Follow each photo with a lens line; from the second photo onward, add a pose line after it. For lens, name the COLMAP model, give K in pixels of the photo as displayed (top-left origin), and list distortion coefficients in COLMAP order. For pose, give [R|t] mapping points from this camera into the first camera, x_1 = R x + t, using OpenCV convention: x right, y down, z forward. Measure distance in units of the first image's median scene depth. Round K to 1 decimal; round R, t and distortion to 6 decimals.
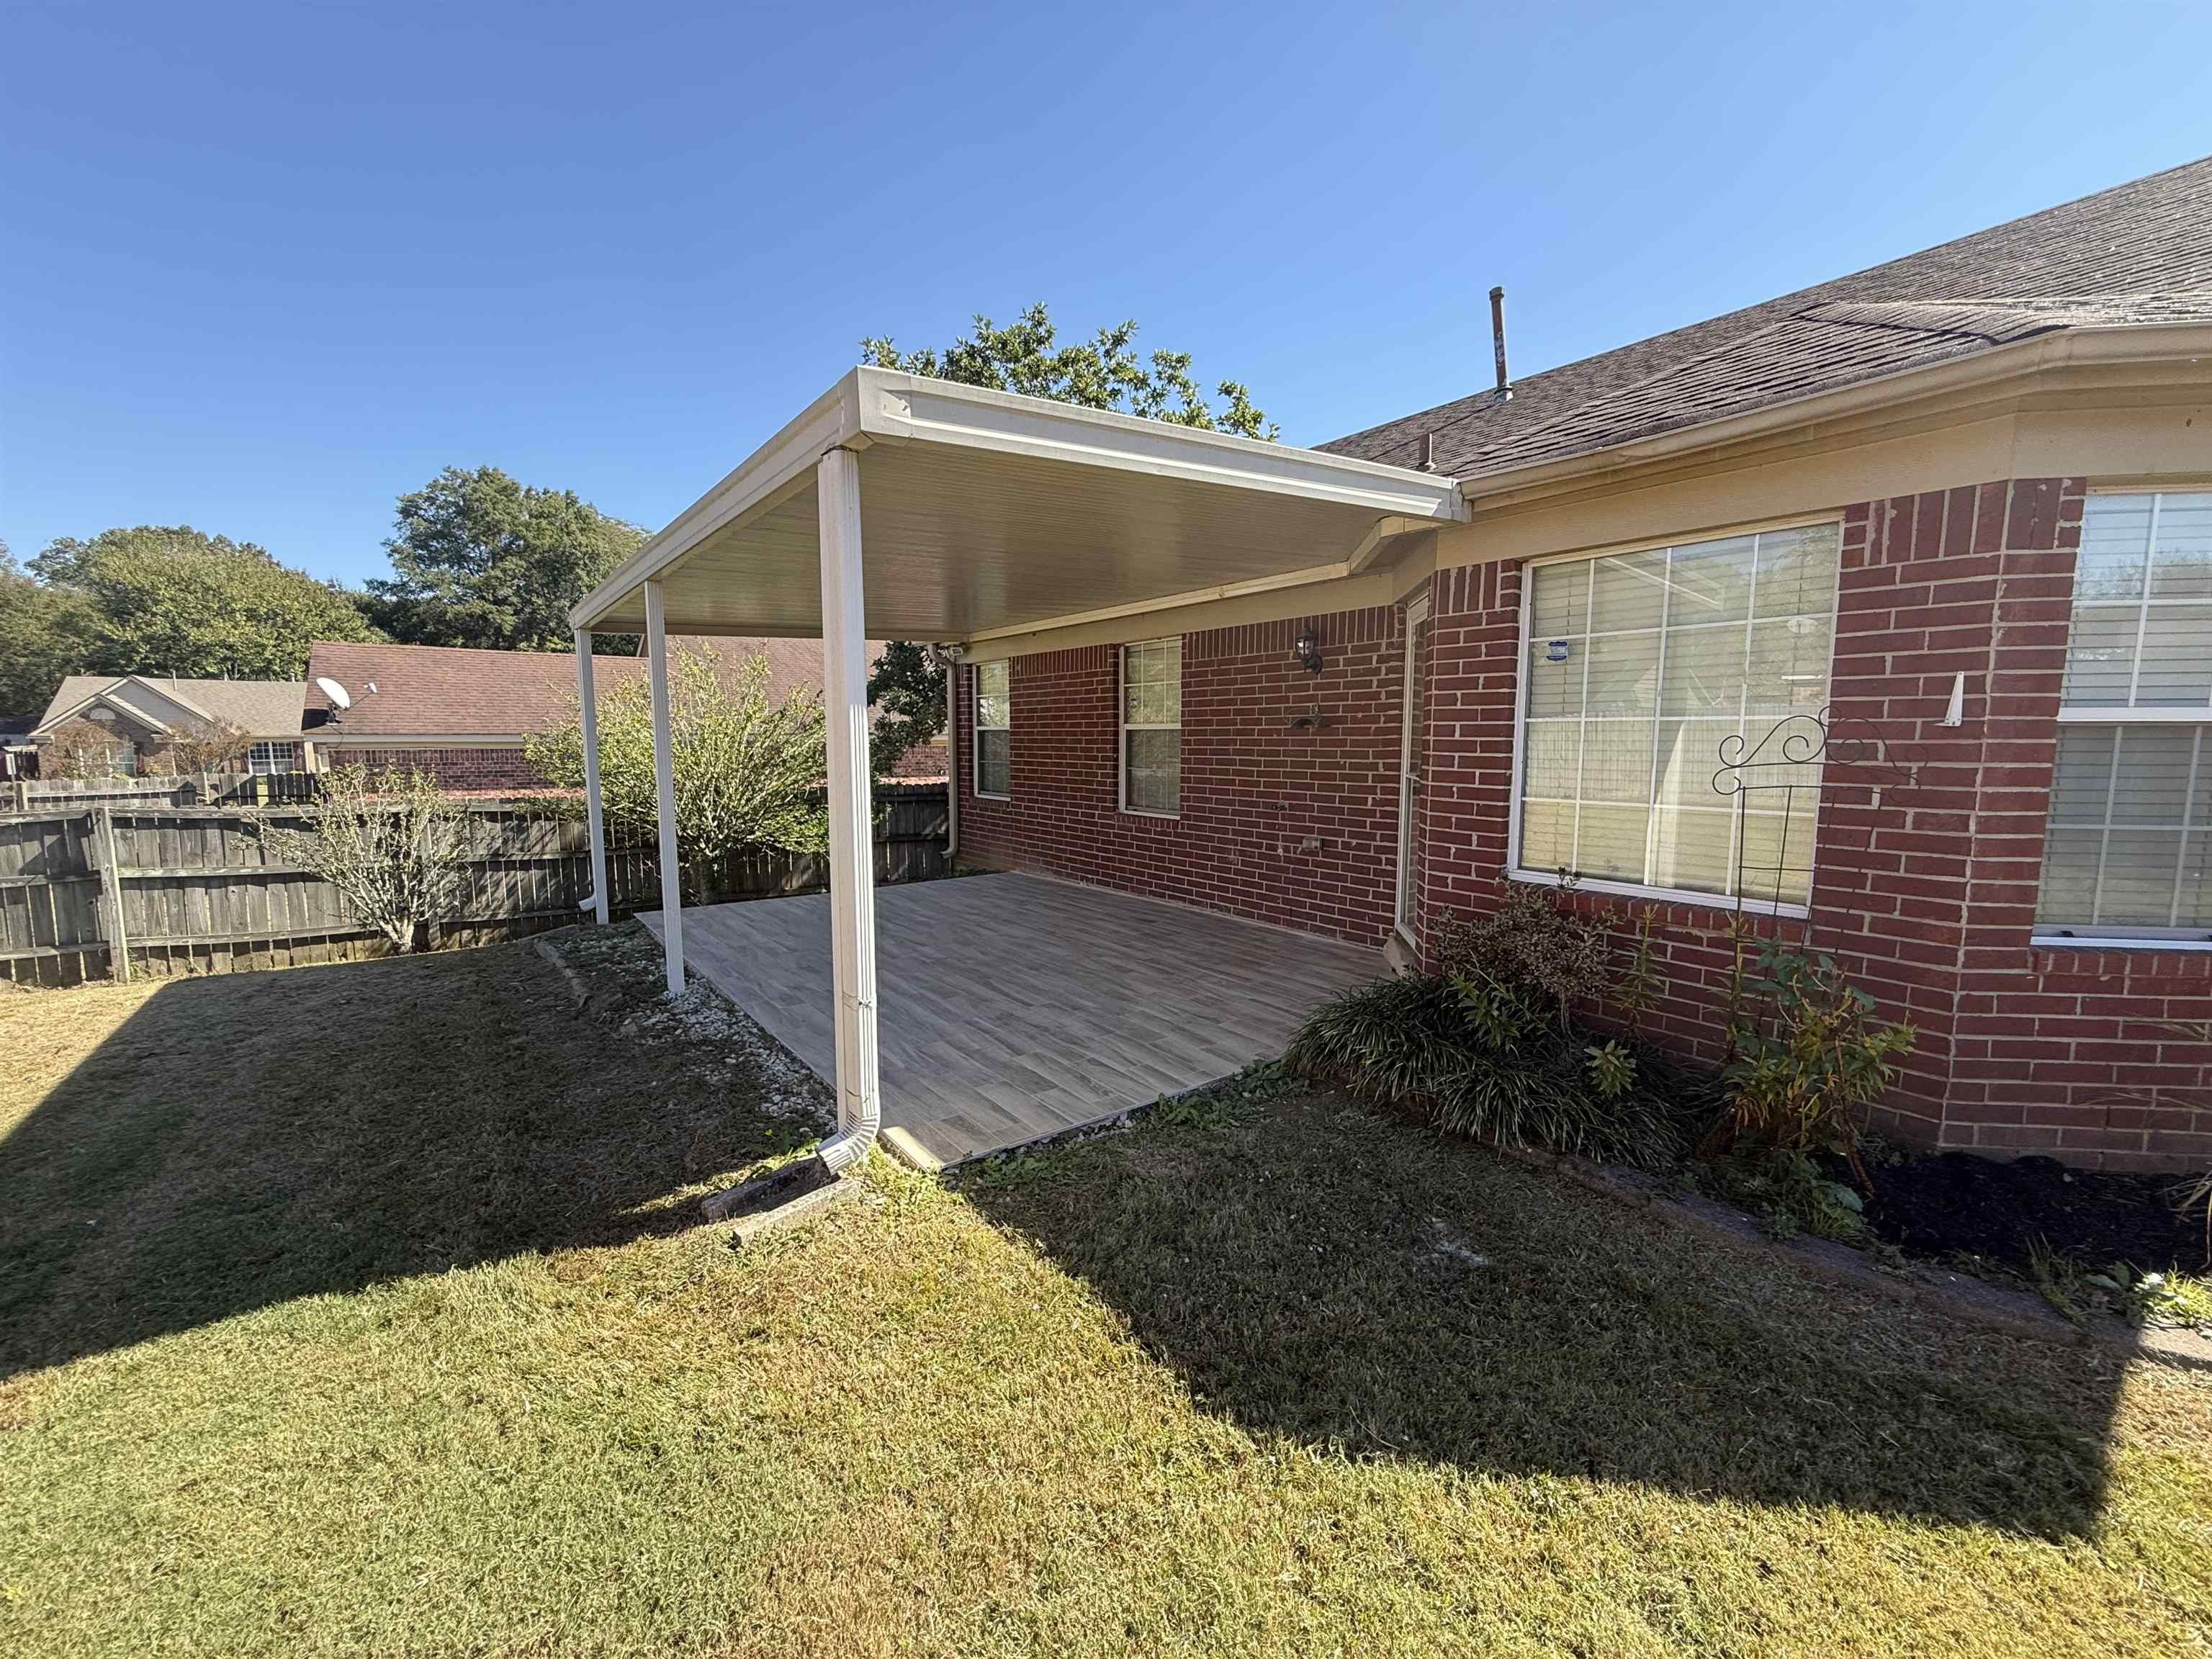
lens RADIAL K [[879.4, 0, 1100.2], [0, 879.4, 838.5], [0, 0, 1]] dist [-0.000810, 0.000363]
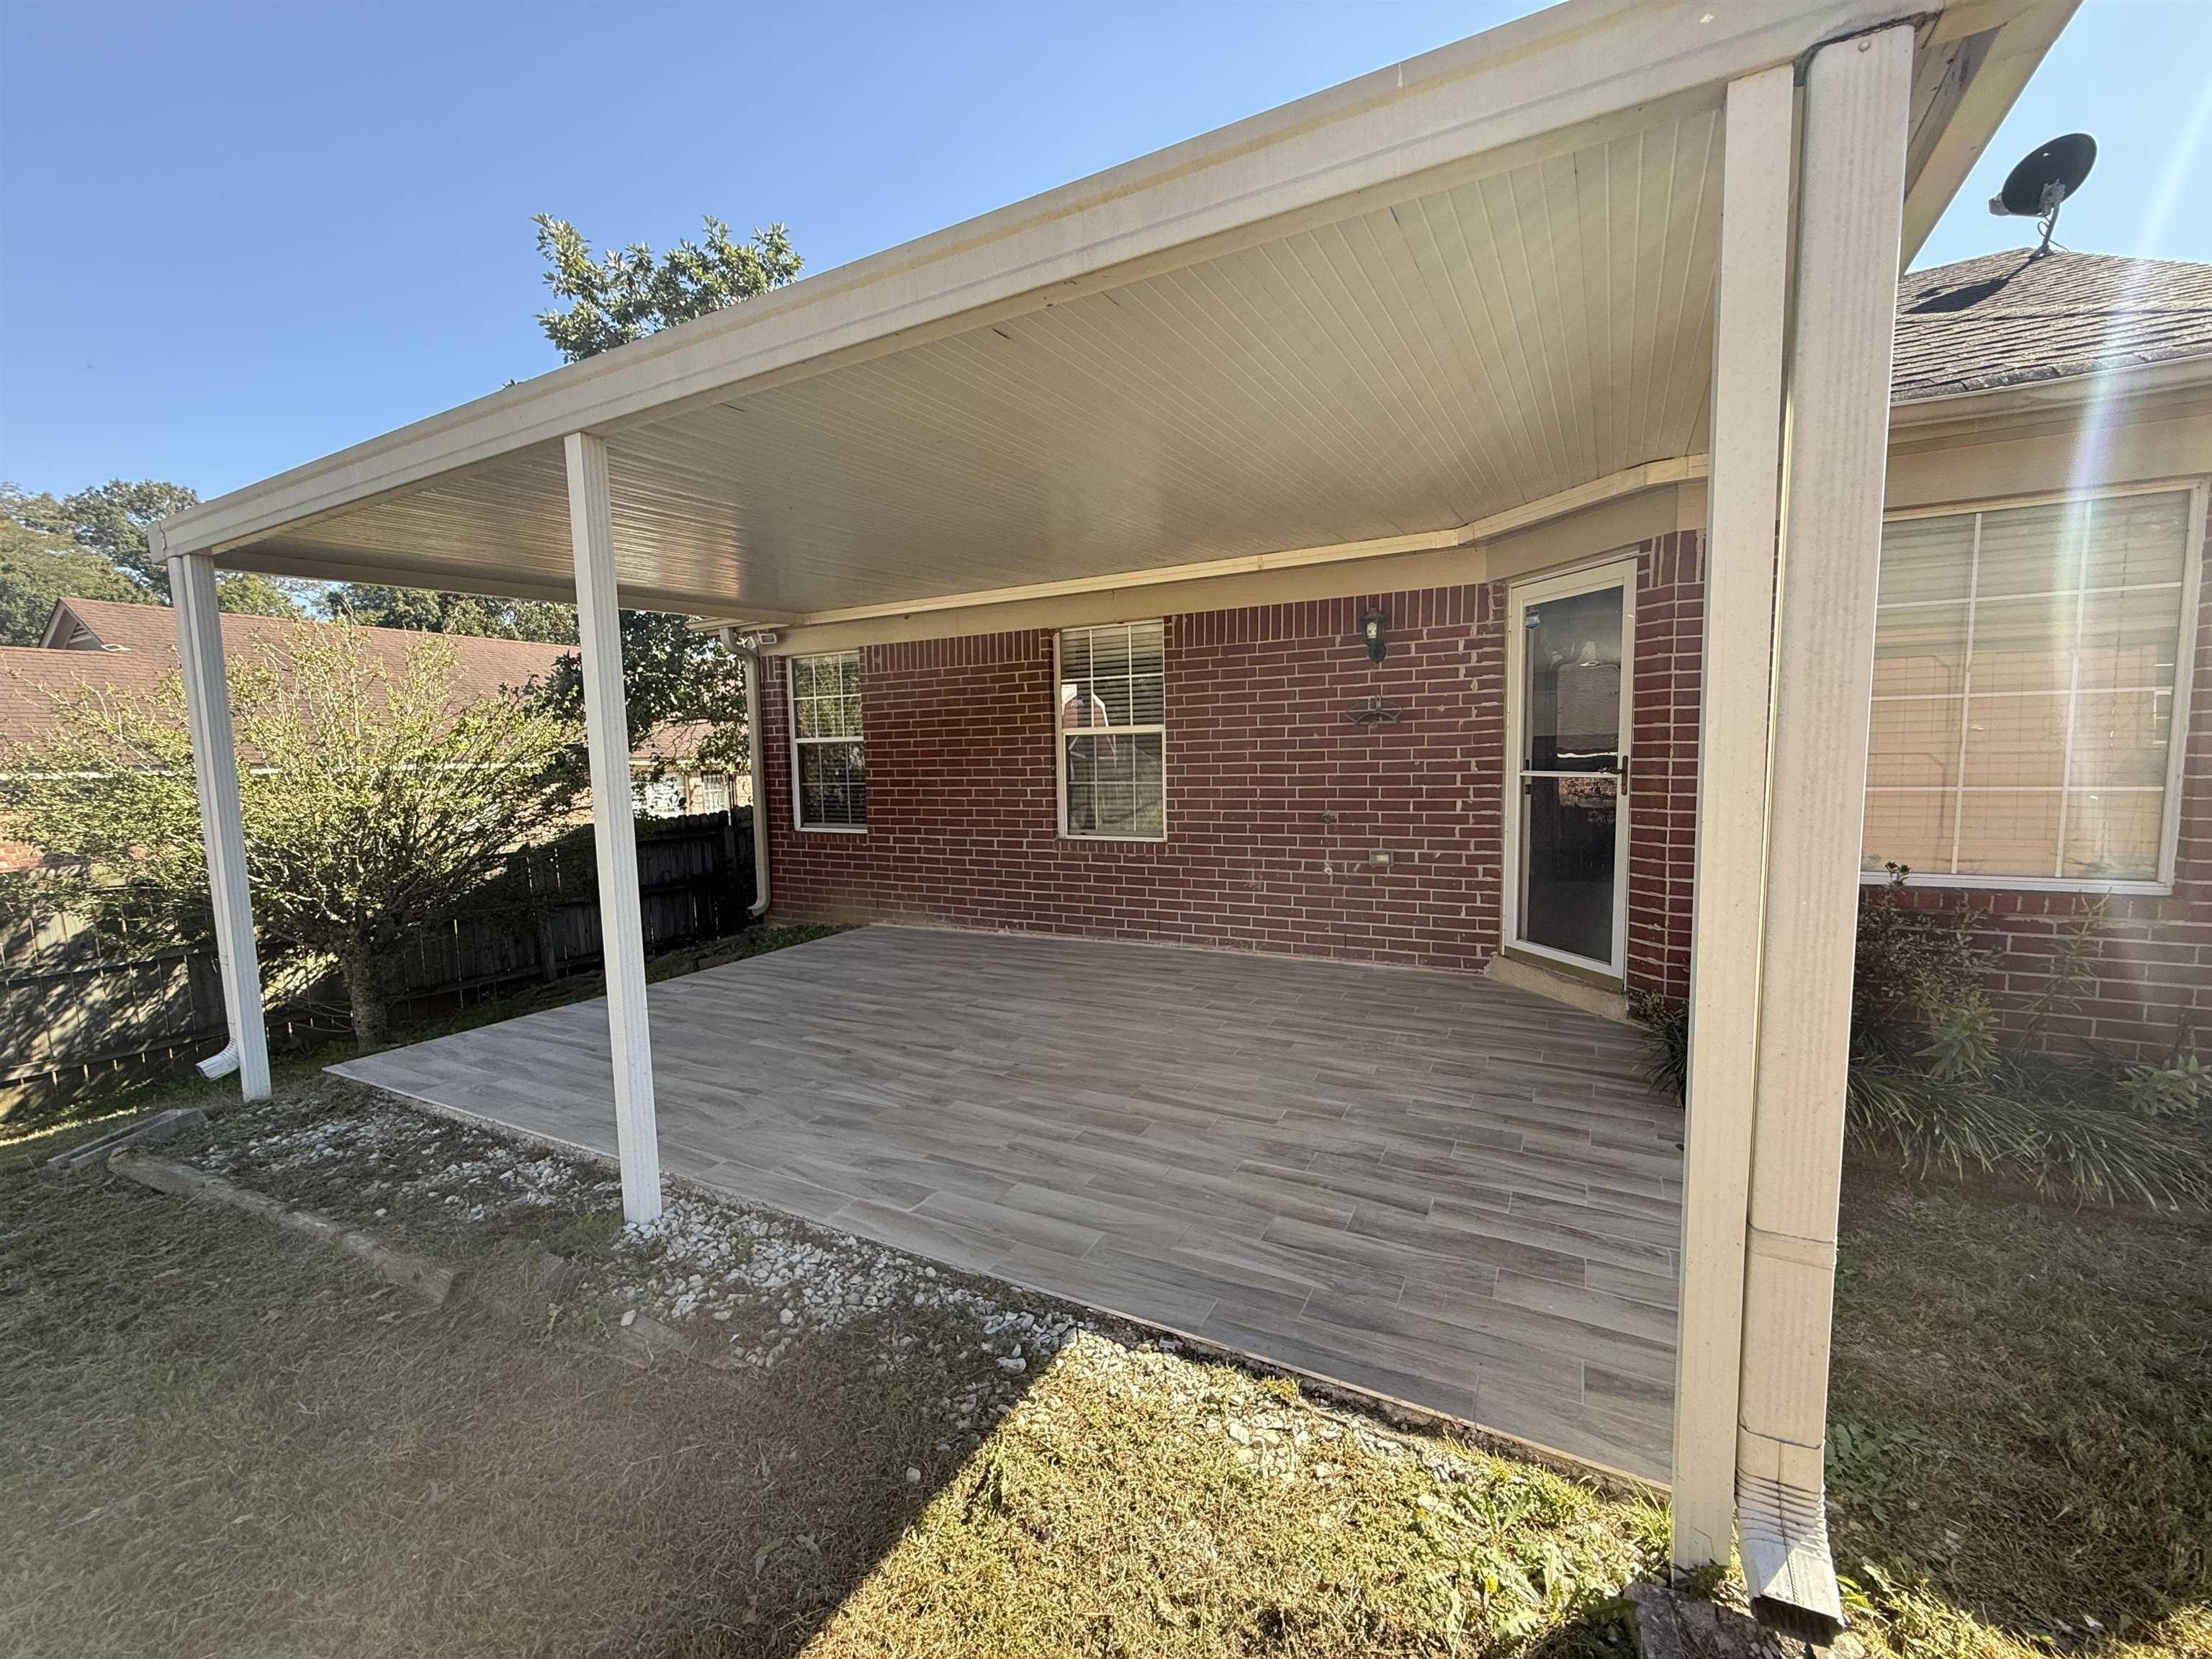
lens RADIAL K [[879.4, 0, 1101.6], [0, 879.4, 839.1], [0, 0, 1]] dist [-0.000810, 0.000363]
pose [[0.906263, -0.061050, 0.418283, -0.286229], [0.071043, 0.997438, -0.008344, -0.019821], [-0.416703, 0.037278, 0.908278, 0.257630]]
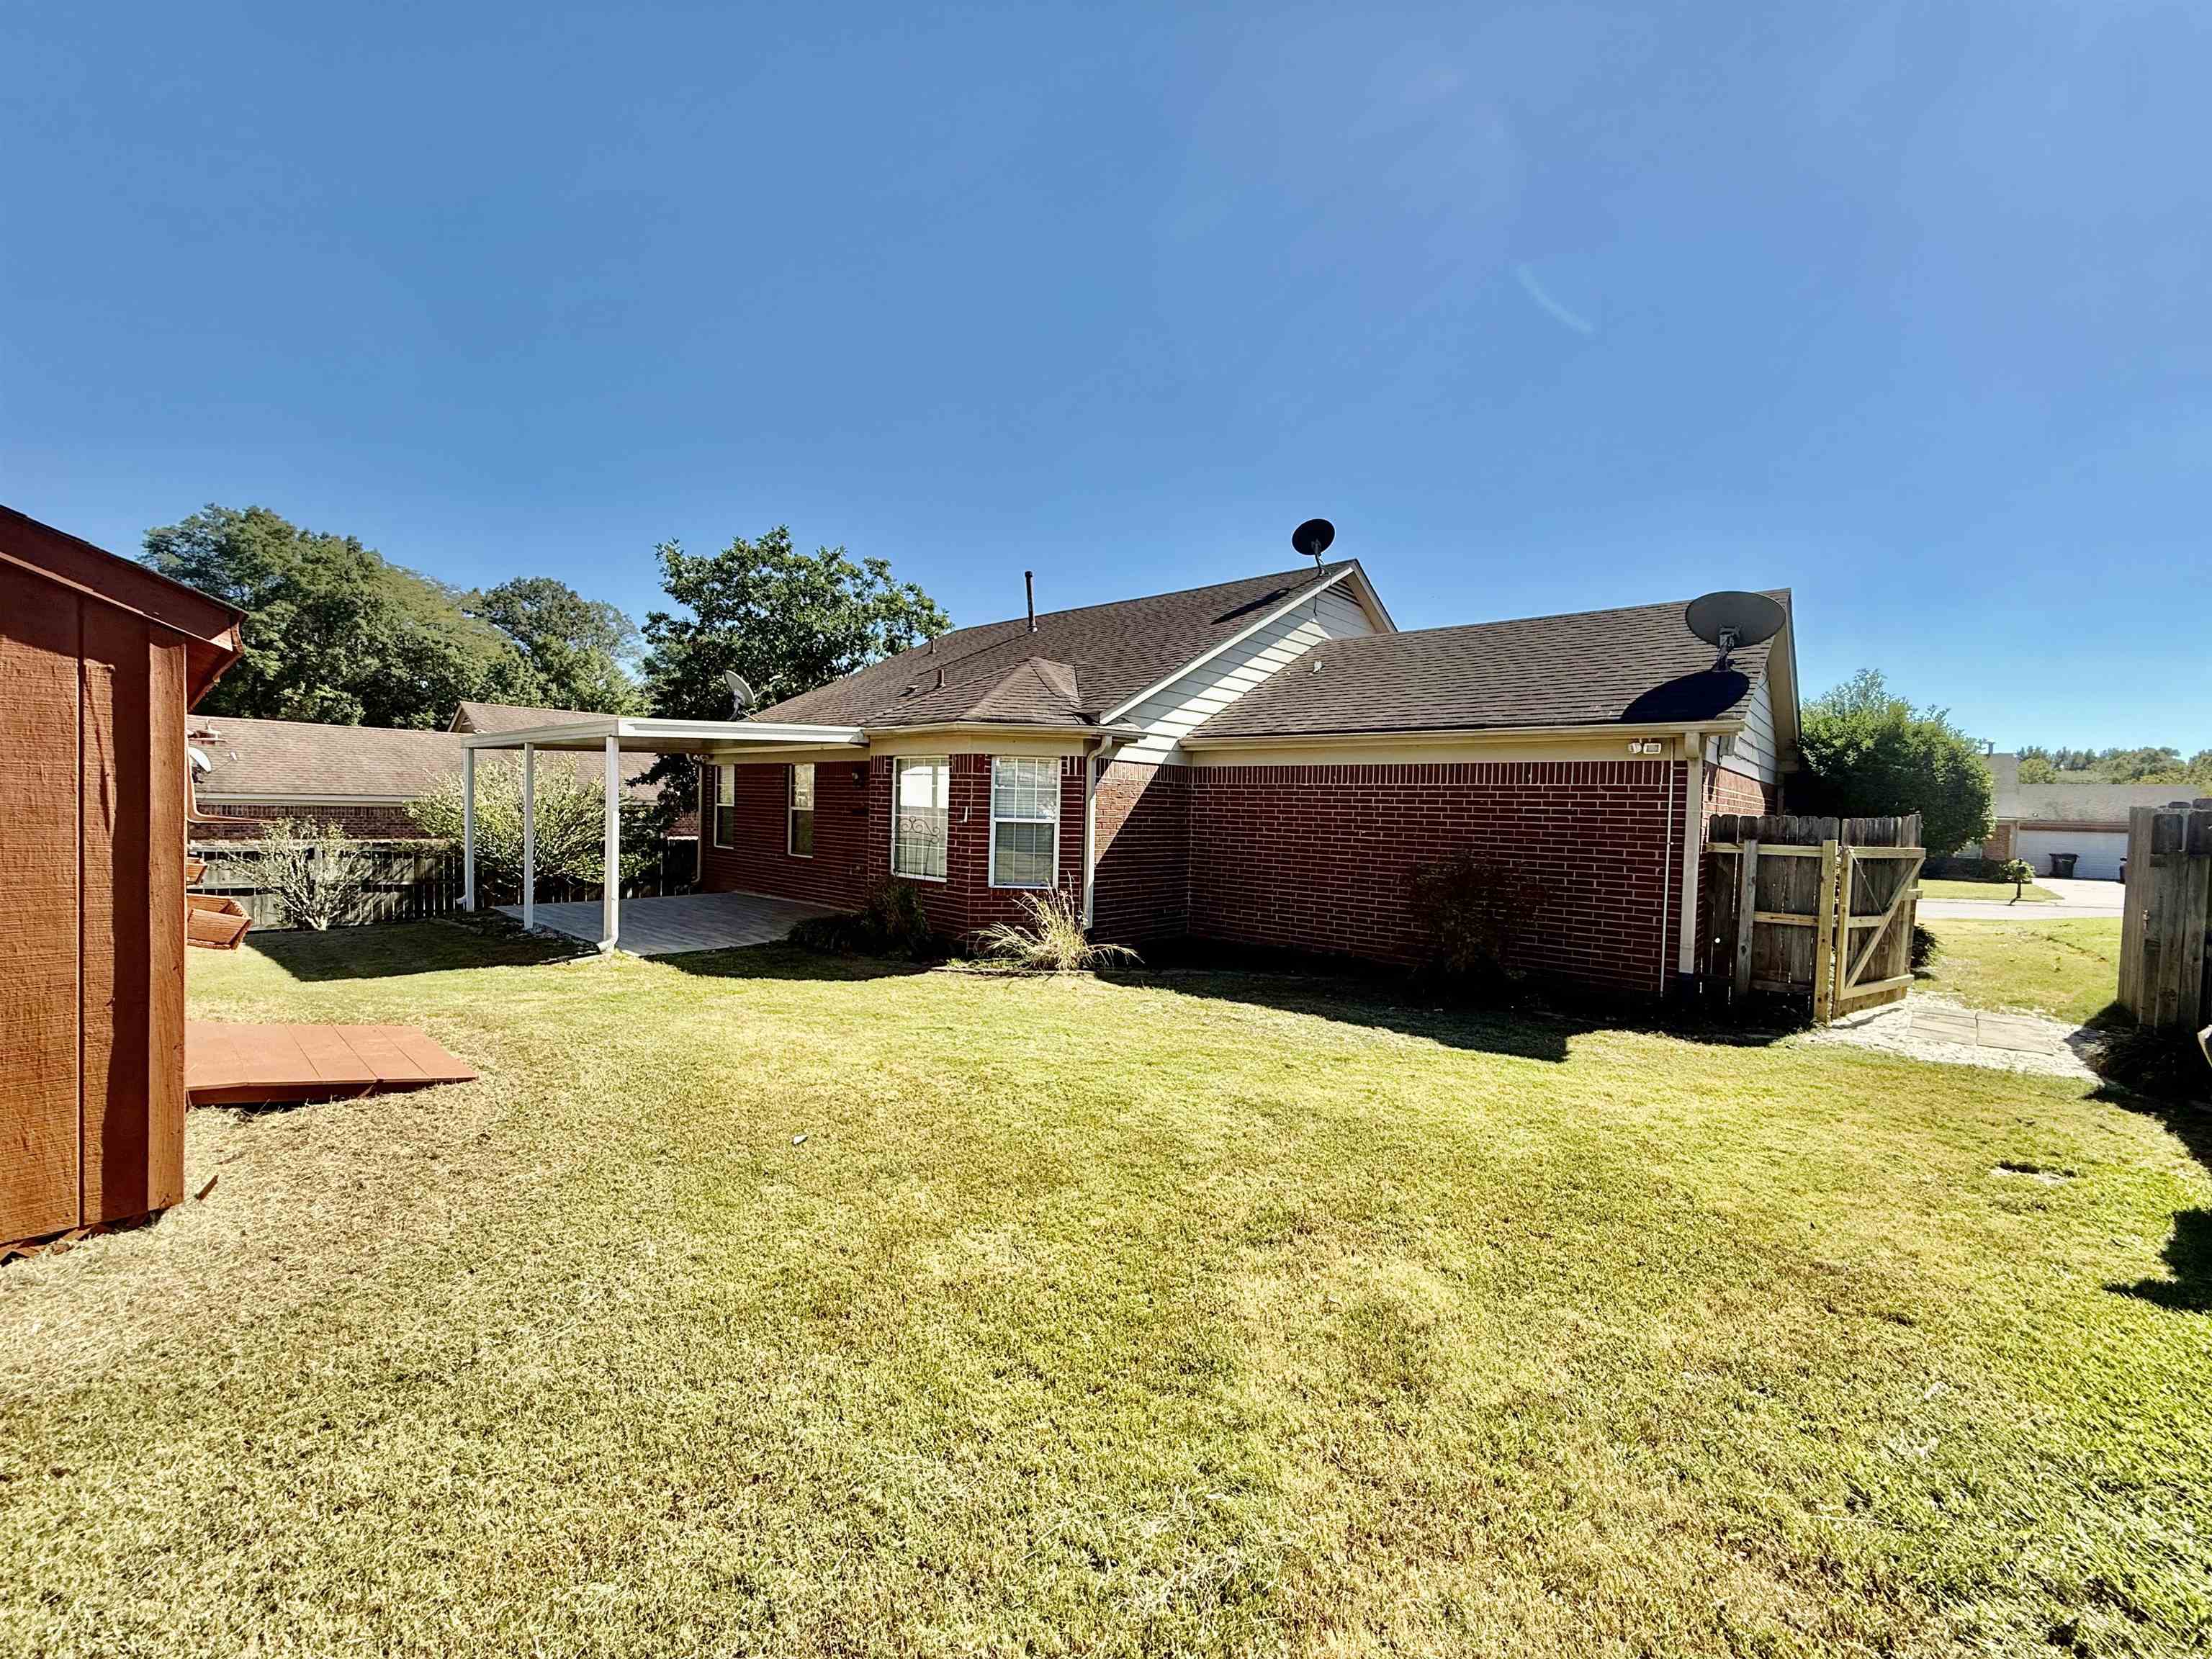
lens RADIAL K [[879.4, 0, 1100.1], [0, 879.4, 835.9], [0, 0, 1]] dist [-0.000810, 0.000363]
pose [[0.981455, 0.019603, 0.190690, 0.310758], [-0.004625, 0.996890, -0.078673, 0.071071], [-0.191639, 0.076332, 0.978493, -0.905599]]
